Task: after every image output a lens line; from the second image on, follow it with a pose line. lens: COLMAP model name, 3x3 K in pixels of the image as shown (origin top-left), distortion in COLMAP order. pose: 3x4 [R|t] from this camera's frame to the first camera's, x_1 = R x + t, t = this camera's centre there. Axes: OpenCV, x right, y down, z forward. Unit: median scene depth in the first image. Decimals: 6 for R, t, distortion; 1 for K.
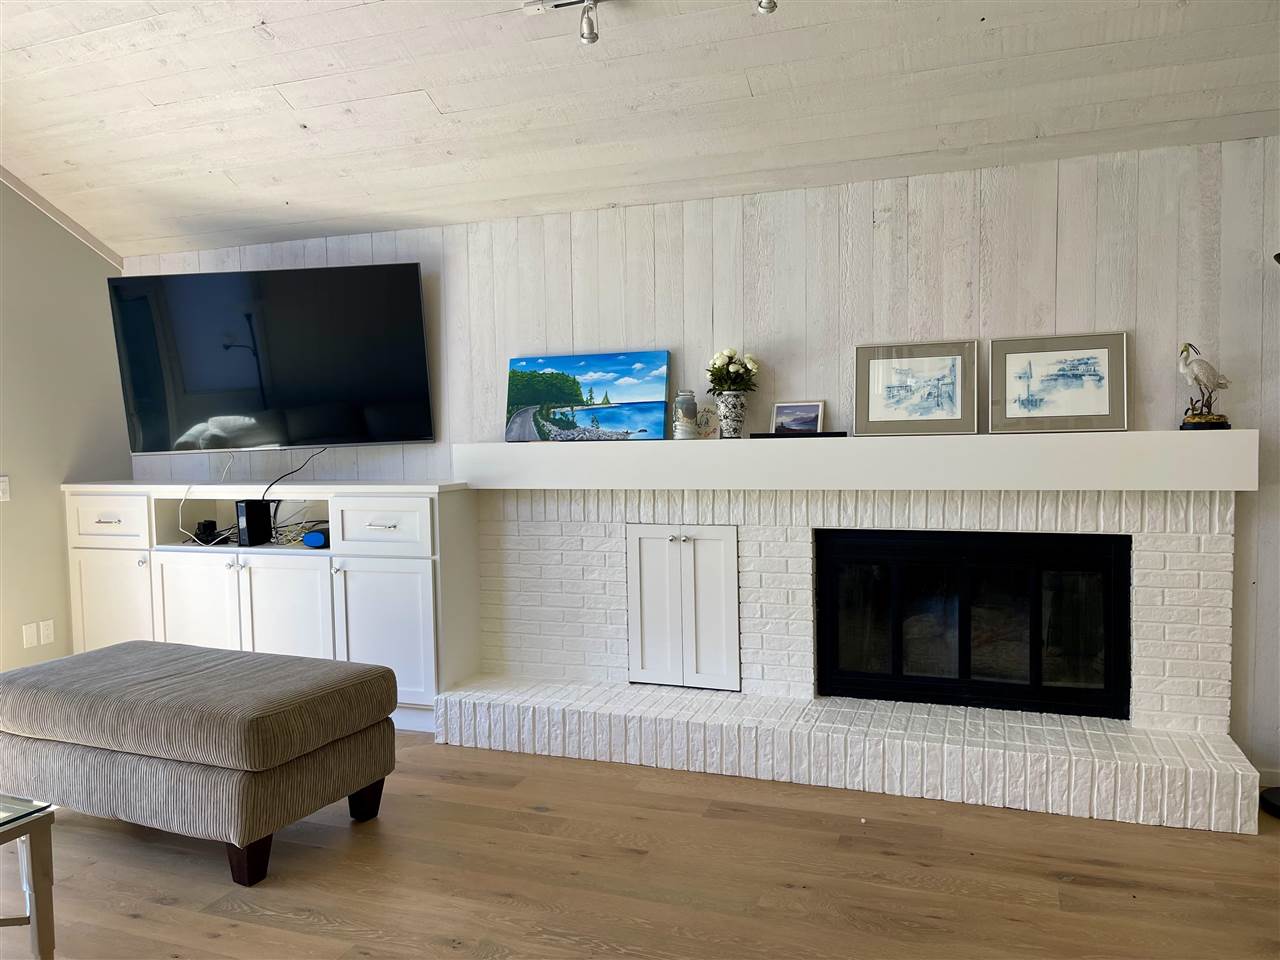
lens RADIAL K [[963.3, 0, 635.3], [0, 963.3, 491.4], [0, 0, 1]] dist [0.067565, -0.085089]
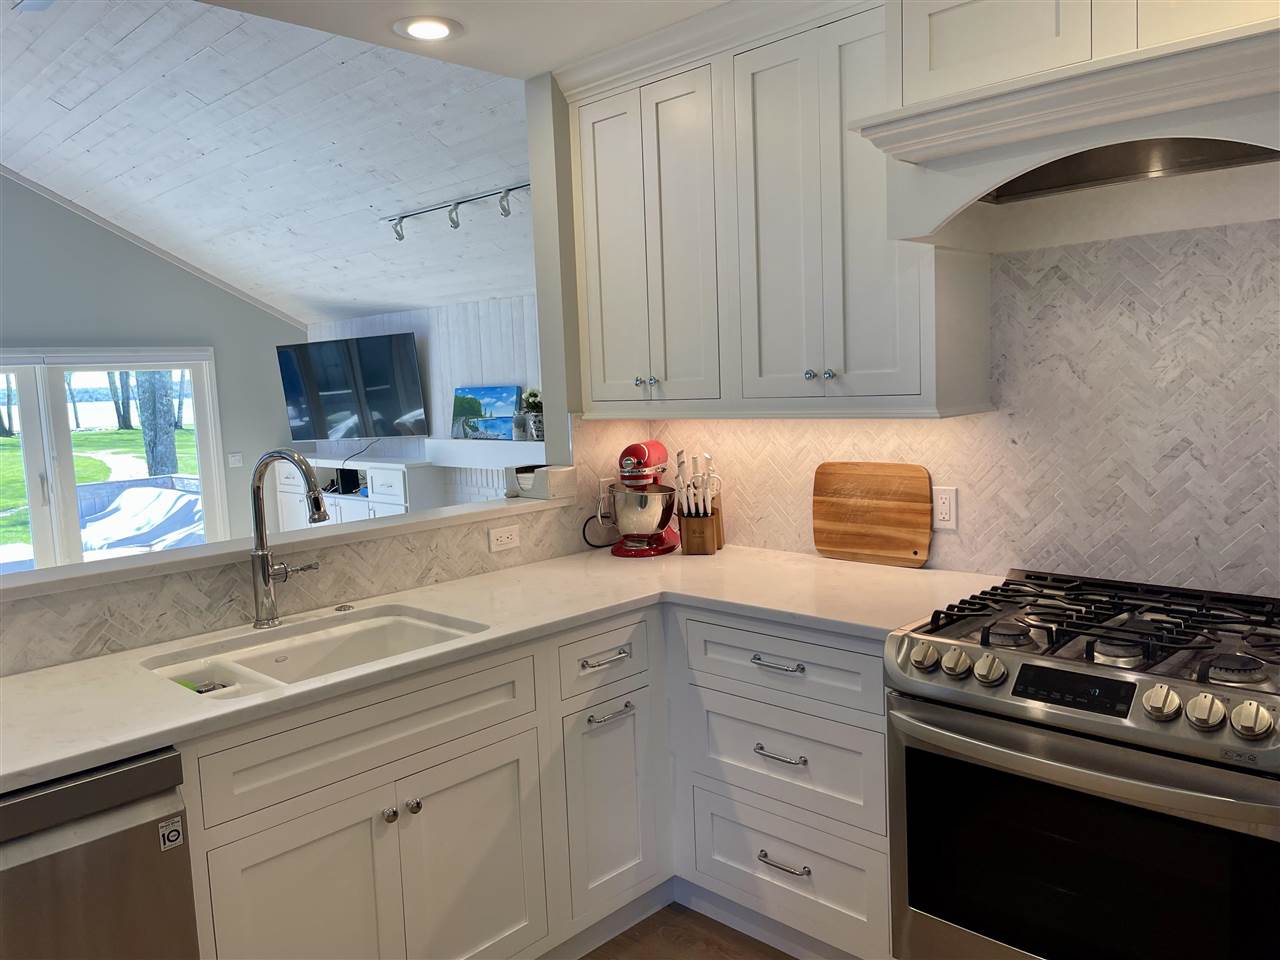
lens RADIAL K [[963.3, 0, 633.3], [0, 963.3, 478.8], [0, 0, 1]] dist [0.067565, -0.085089]
pose [[0.912429, 0.025090, -0.408466, 0.883421], [-0.002416, 0.998432, 0.055932, -0.078714], [0.409229, -0.050047, 0.911058, -0.430068]]
